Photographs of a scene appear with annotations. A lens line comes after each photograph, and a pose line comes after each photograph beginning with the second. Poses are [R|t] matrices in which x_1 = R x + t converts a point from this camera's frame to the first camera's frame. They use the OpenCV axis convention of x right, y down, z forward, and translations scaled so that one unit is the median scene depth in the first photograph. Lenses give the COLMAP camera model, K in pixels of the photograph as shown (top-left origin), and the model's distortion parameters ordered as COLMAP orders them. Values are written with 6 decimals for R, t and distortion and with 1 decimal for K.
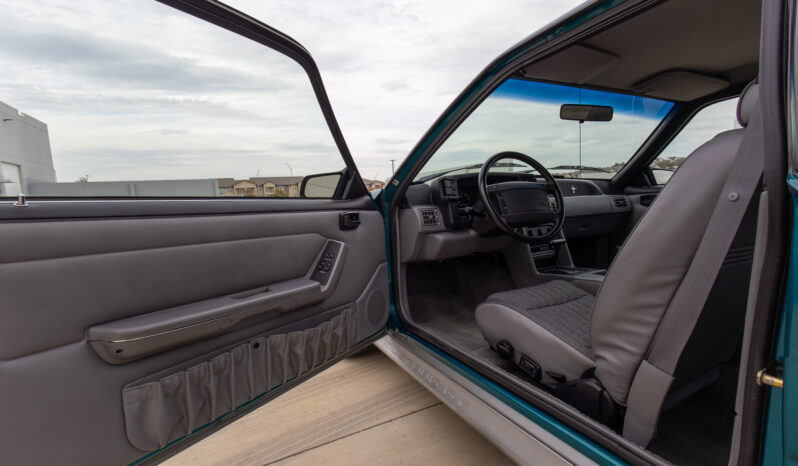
lens RADIAL K [[367.9, 0, 397.5], [0, 367.9, 232.4], [0, 0, 1]] dist [0.000936, 0.001191]
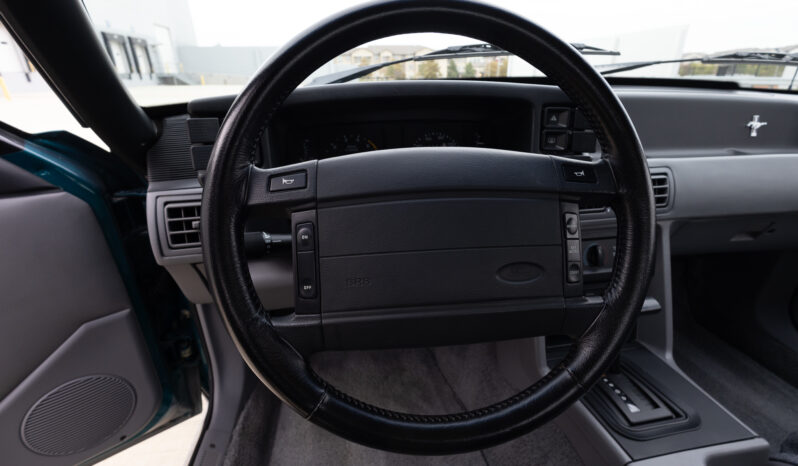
lens RADIAL K [[367.9, 0, 396.3], [0, 367.9, 233.1], [0, 0, 1]] dist [0.000936, 0.001191]
pose [[0.951436, 0.157765, -0.264348, 0.345847], [-0.066447, 0.943702, 0.324055, -0.150912], [0.300590, -0.290753, 0.908355, 0.724903]]
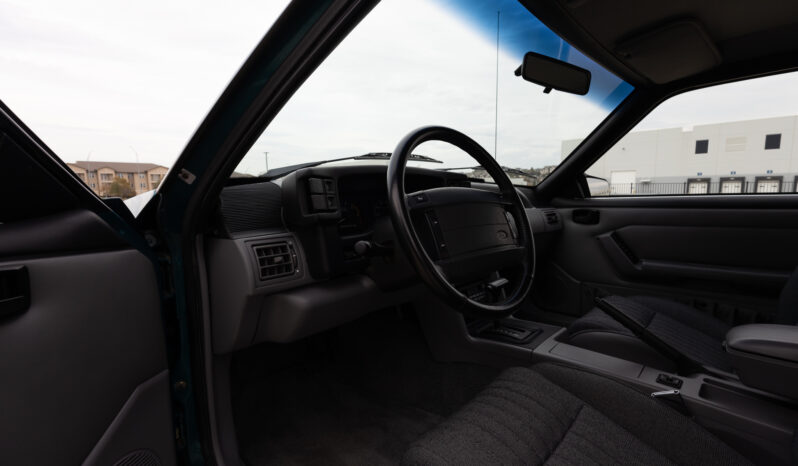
lens RADIAL K [[367.9, 0, 399.1], [0, 367.9, 233.3], [0, 0, 1]] dist [0.000936, 0.001191]
pose [[0.944452, 0.000343, 0.328648, 0.079969], [-0.003767, 0.999945, 0.009781, -0.075239], [-0.328627, -0.010476, 0.944402, 0.518840]]
